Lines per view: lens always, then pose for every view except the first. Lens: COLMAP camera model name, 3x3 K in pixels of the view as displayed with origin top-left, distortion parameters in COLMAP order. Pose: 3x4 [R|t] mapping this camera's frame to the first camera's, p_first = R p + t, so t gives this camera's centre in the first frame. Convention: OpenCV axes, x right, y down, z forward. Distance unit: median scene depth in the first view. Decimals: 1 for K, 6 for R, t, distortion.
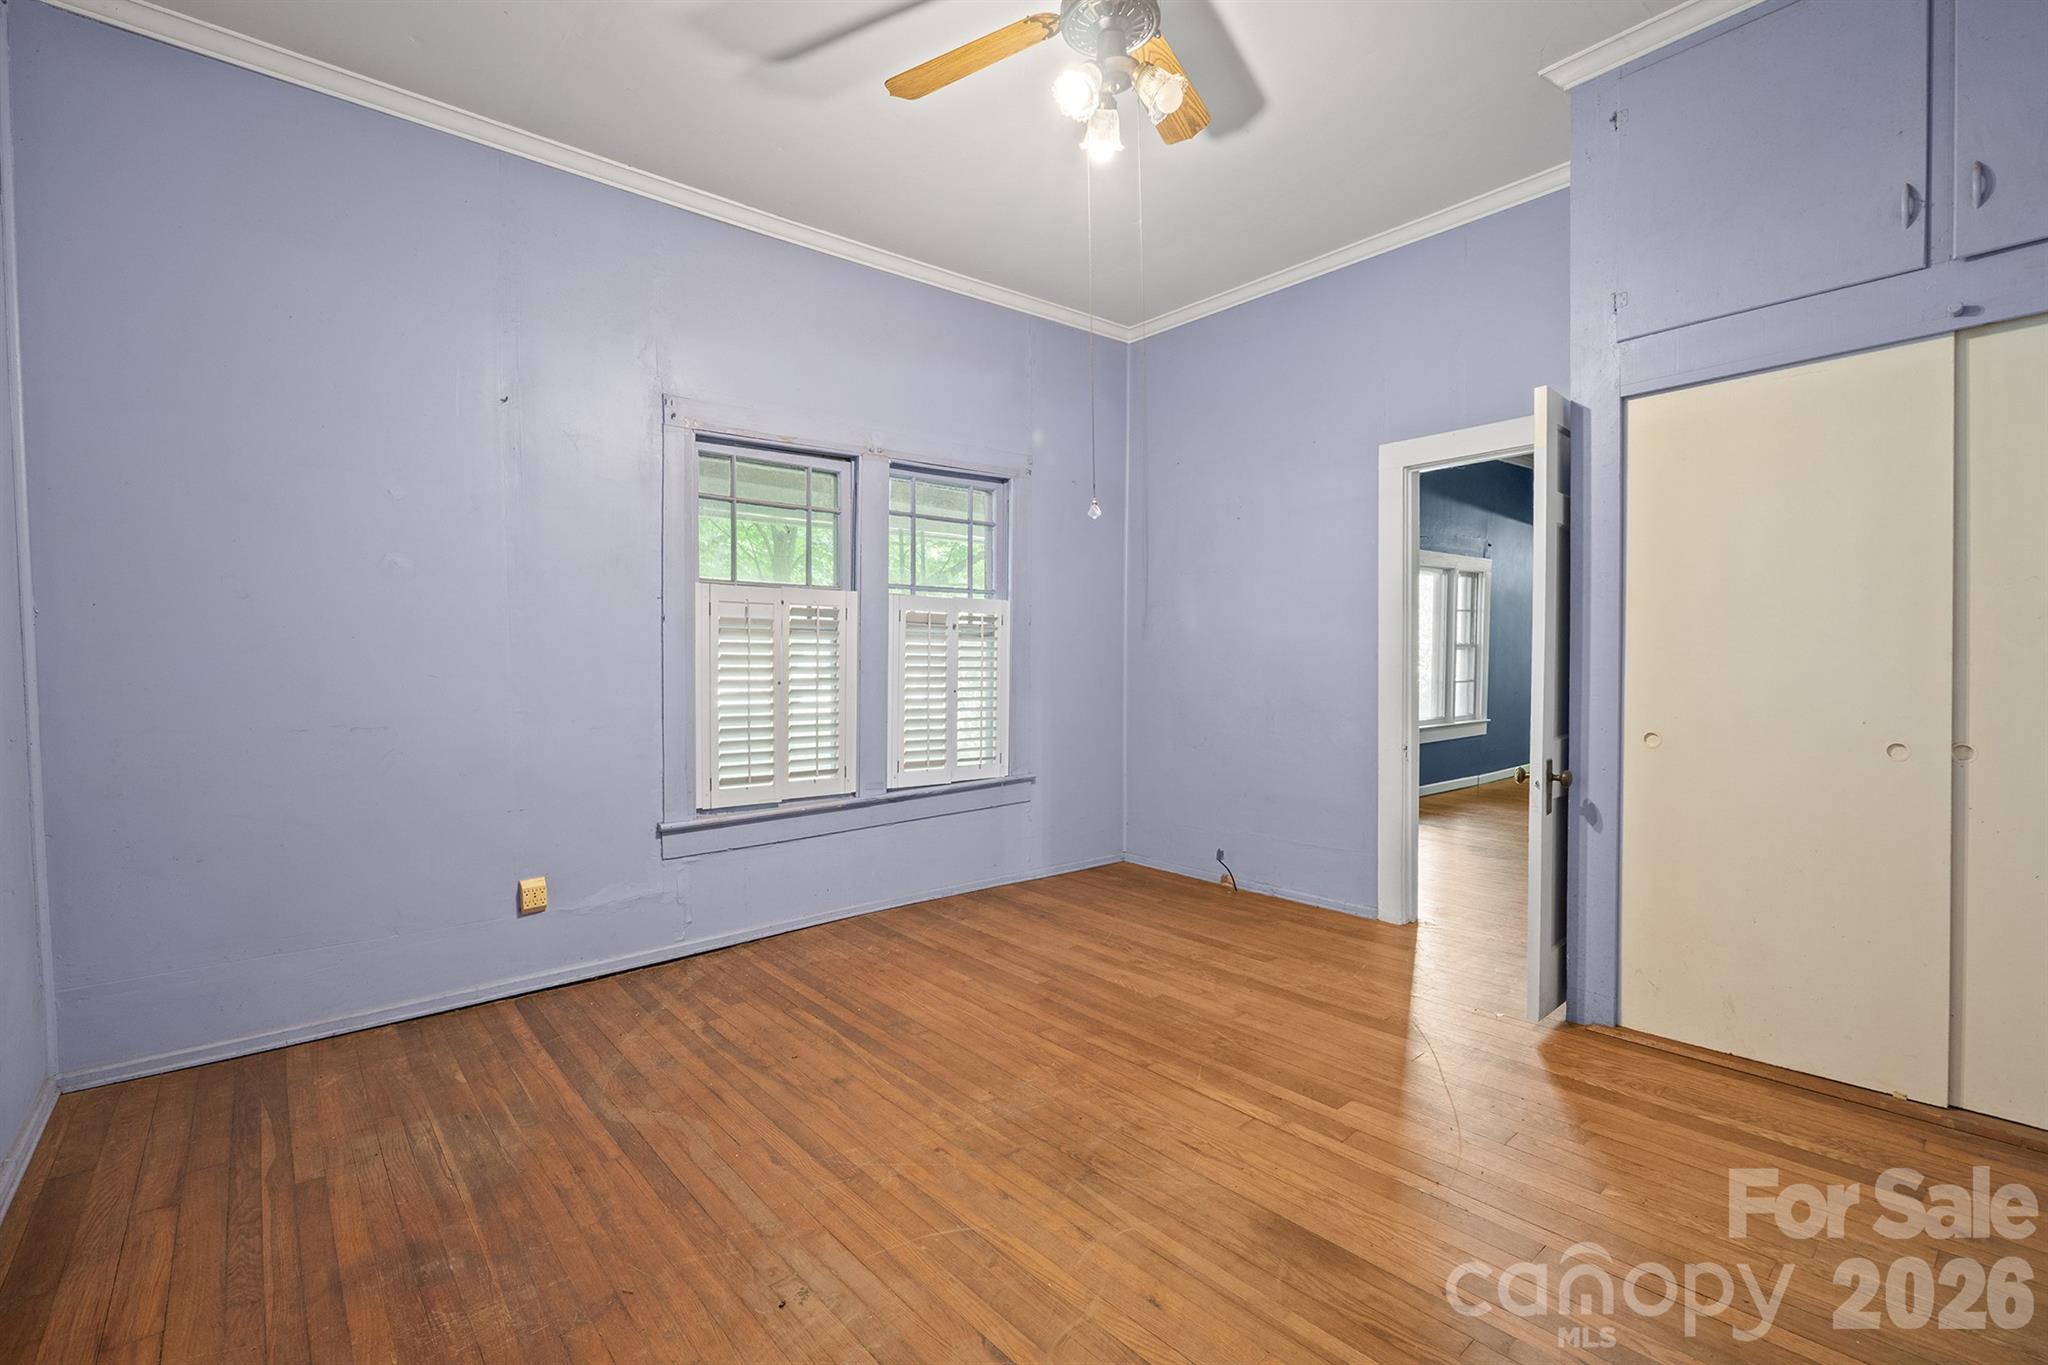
lens RADIAL K [[887.4, 0, 1024.0], [0, 887.4, 682.5], [0, 0, 1]] dist [-0.007754, -0.000305]
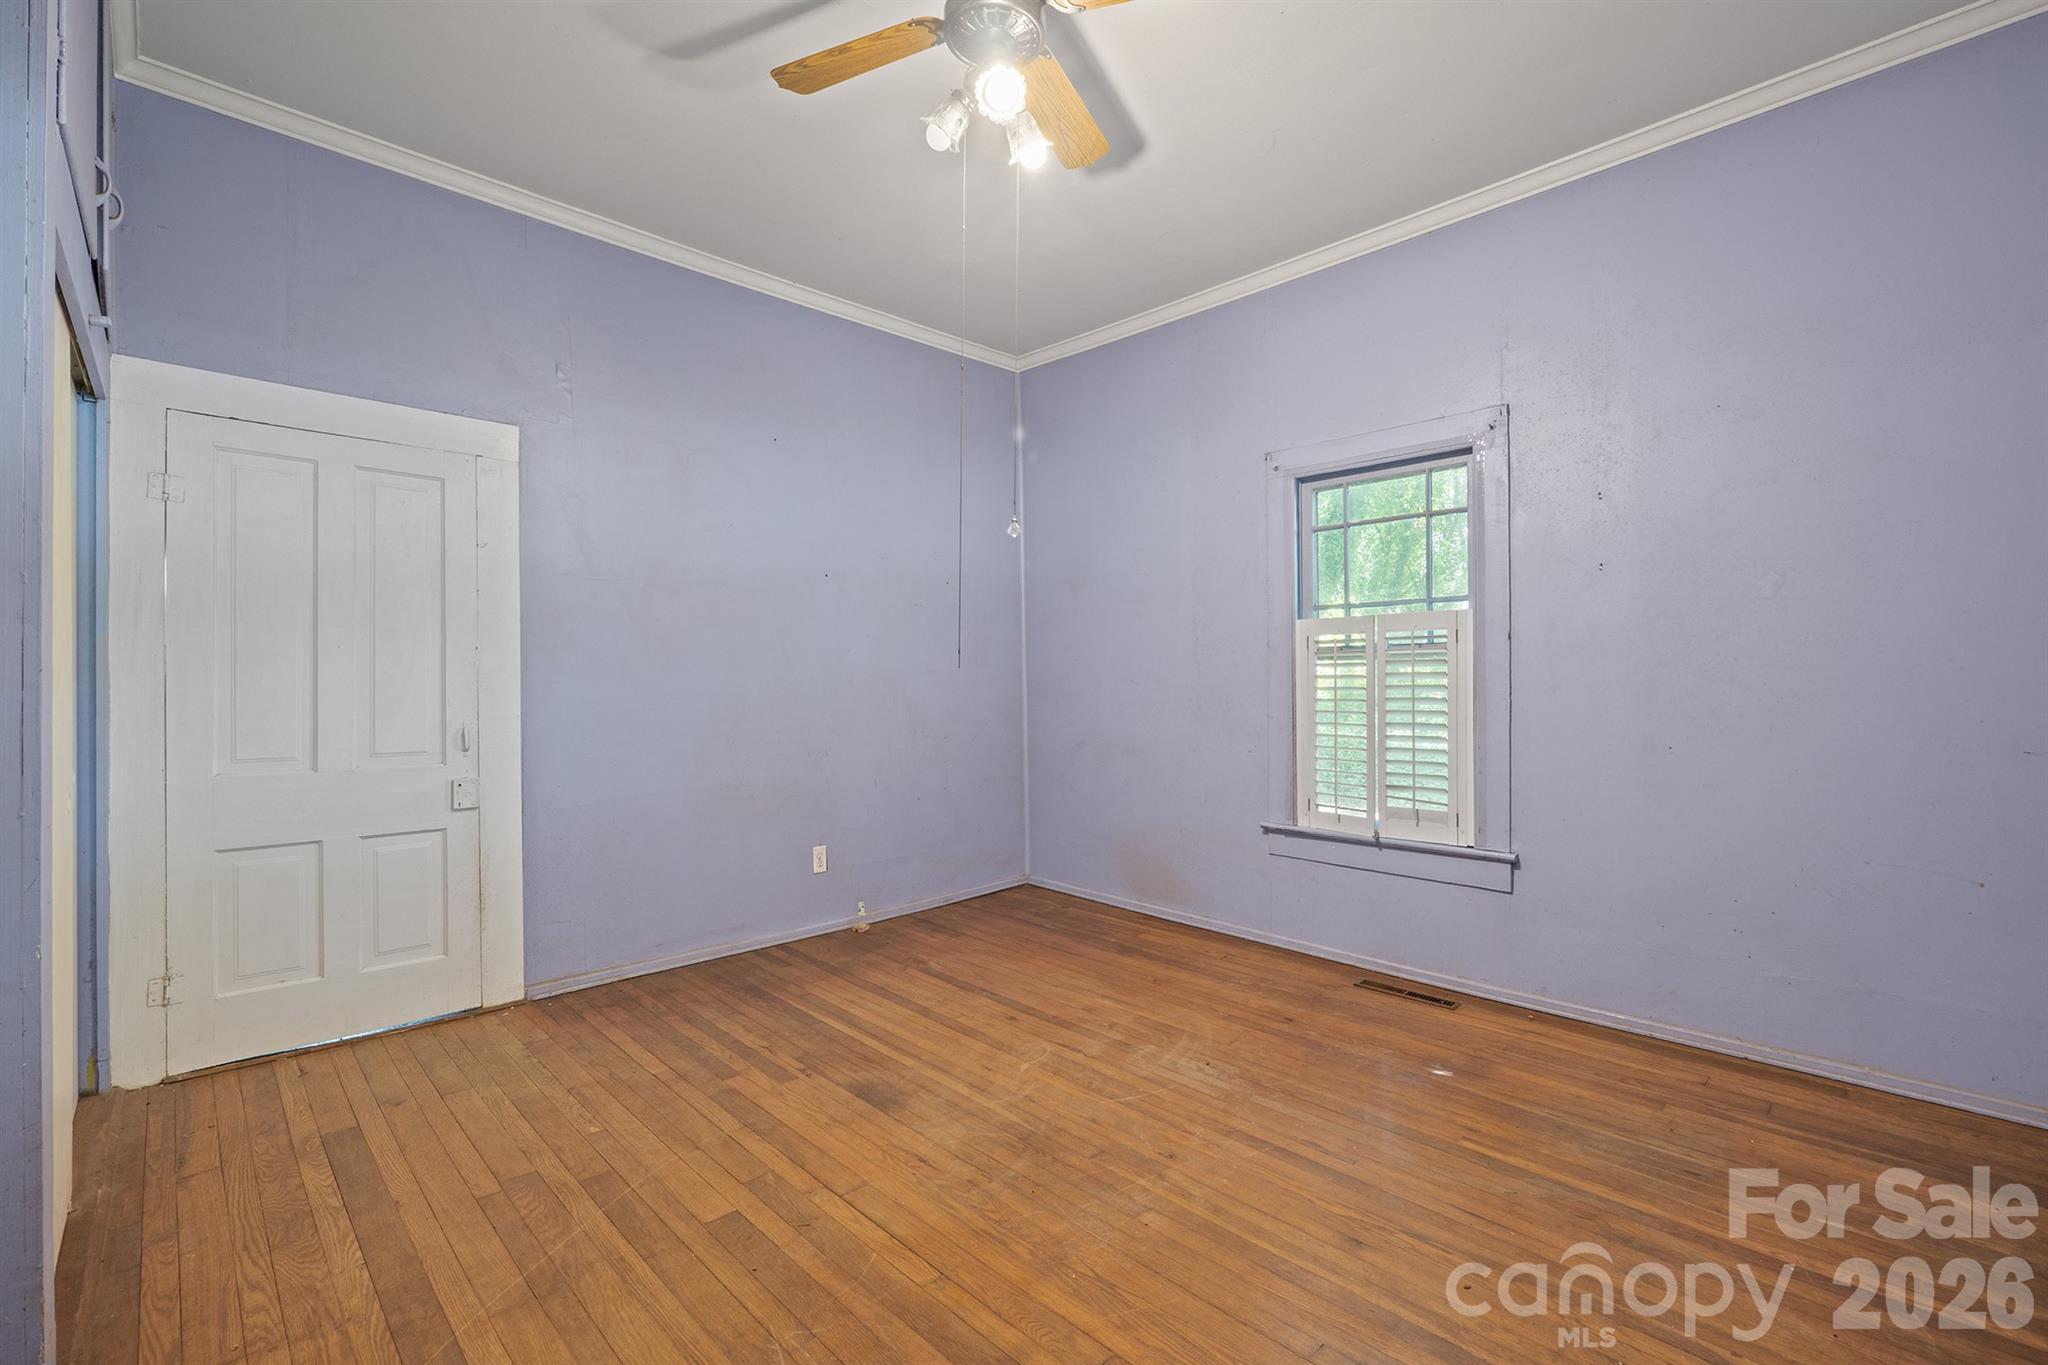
lens RADIAL K [[887.4, 0, 1024.0], [0, 887.4, 682.5], [0, 0, 1]] dist [-0.007754, -0.000305]
pose [[-0.998317, 0.007763, -0.057463, 0.110867], [0.006214, 0.999614, 0.027074, -0.048828], [0.057651, 0.026671, -0.997980, 1.719969]]
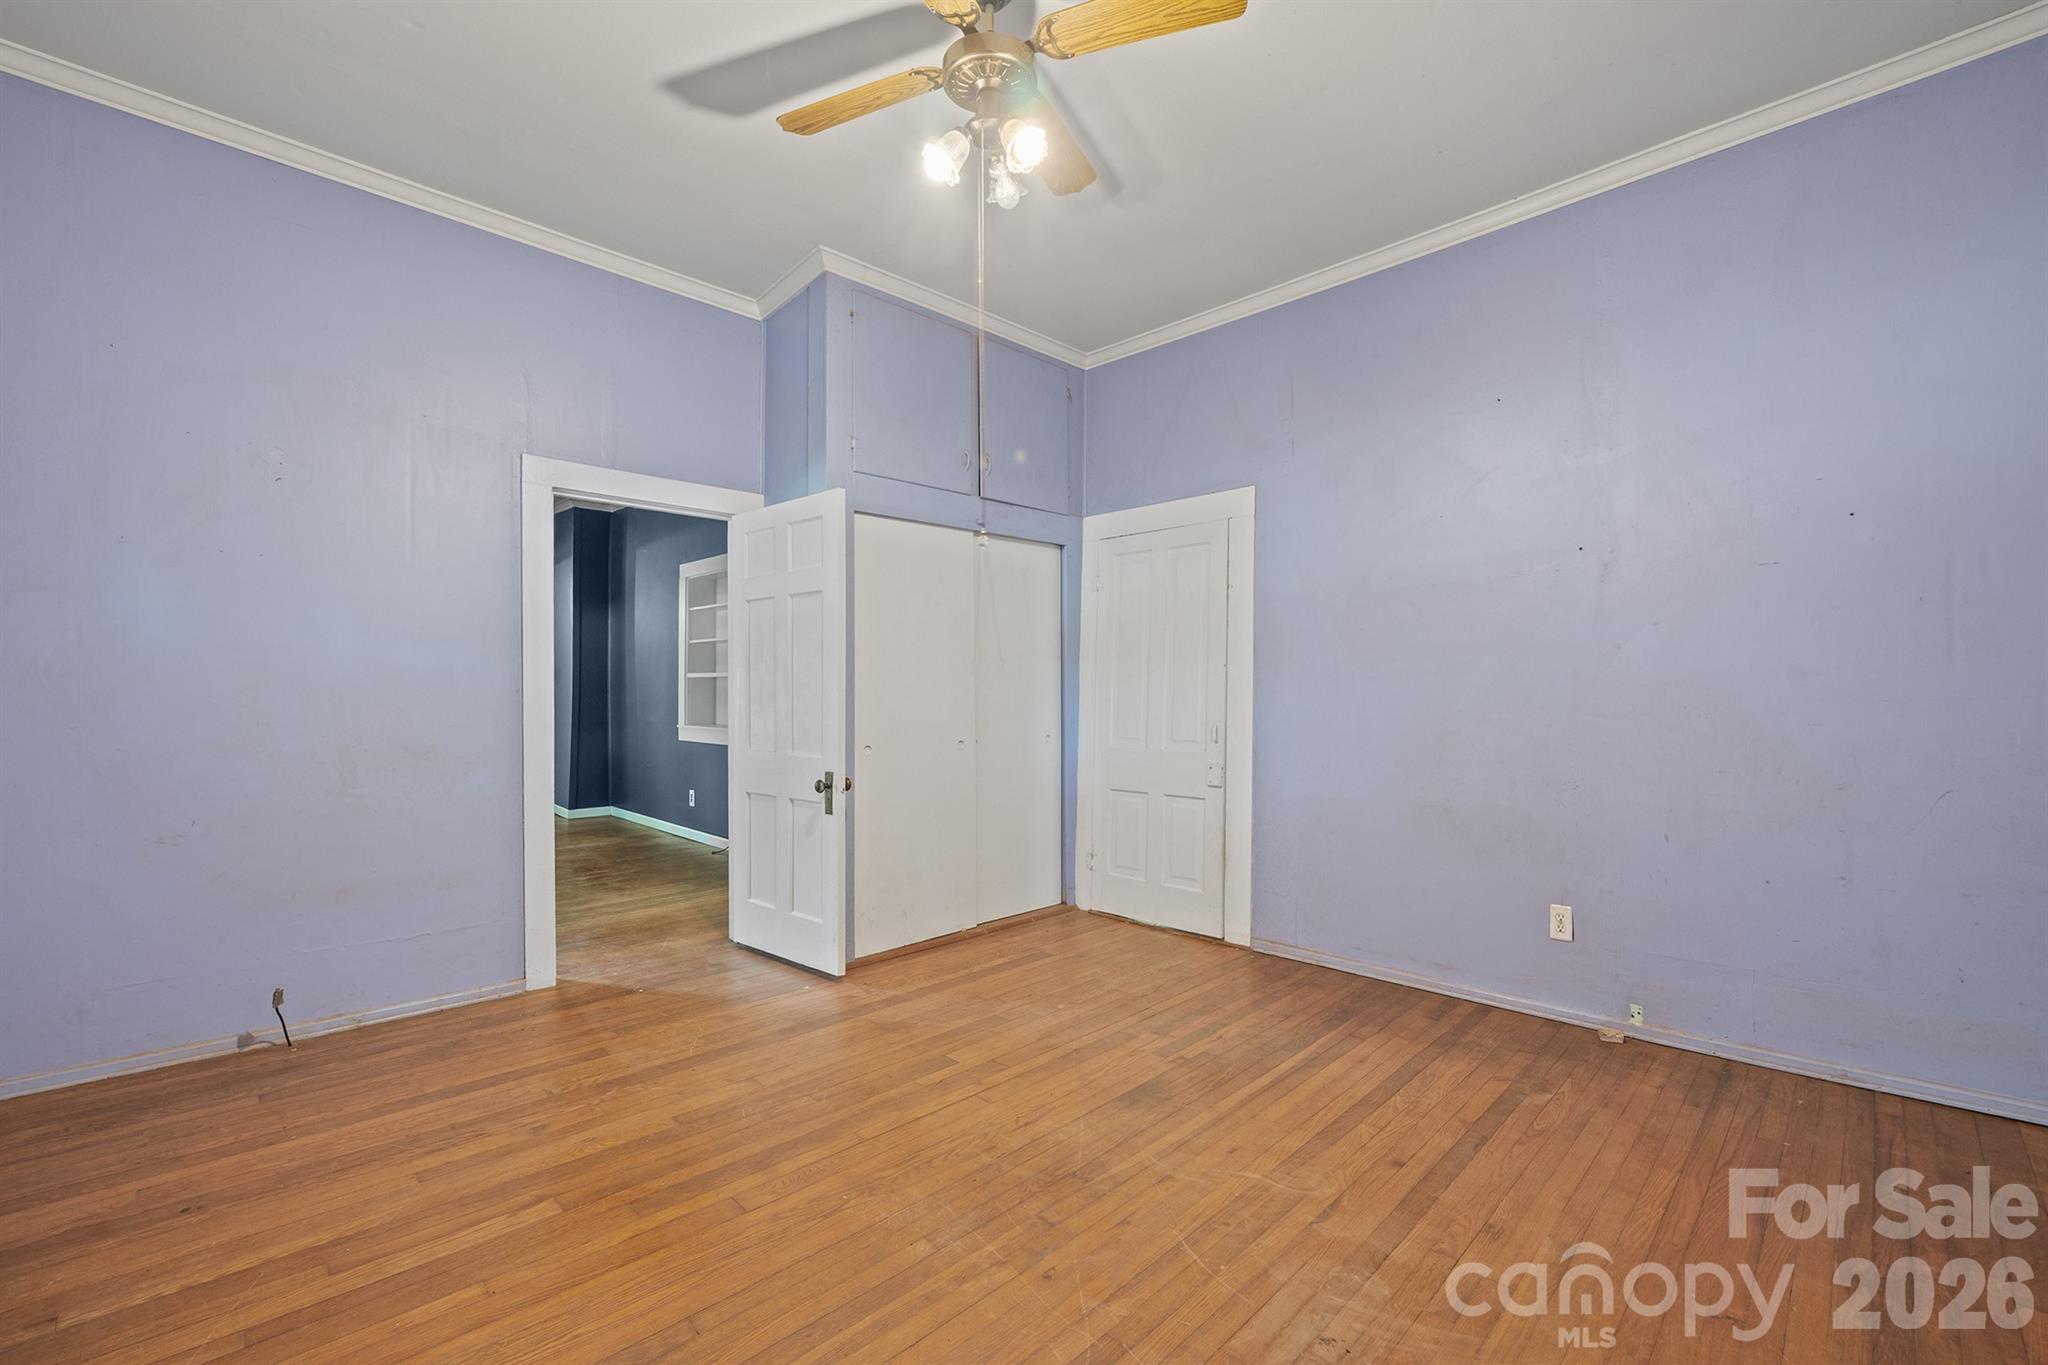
lens RADIAL K [[869.8, 0, 1003.2], [0, 869.8, 682.5], [0, 0, 1]] dist [-0.009131, -0.000173]
pose [[-0.053067, 0.020864, 0.998373, -0.788030], [0.025379, 0.999487, -0.019538, -0.014453], [-0.998268, 0.024301, -0.053569, 0.916070]]
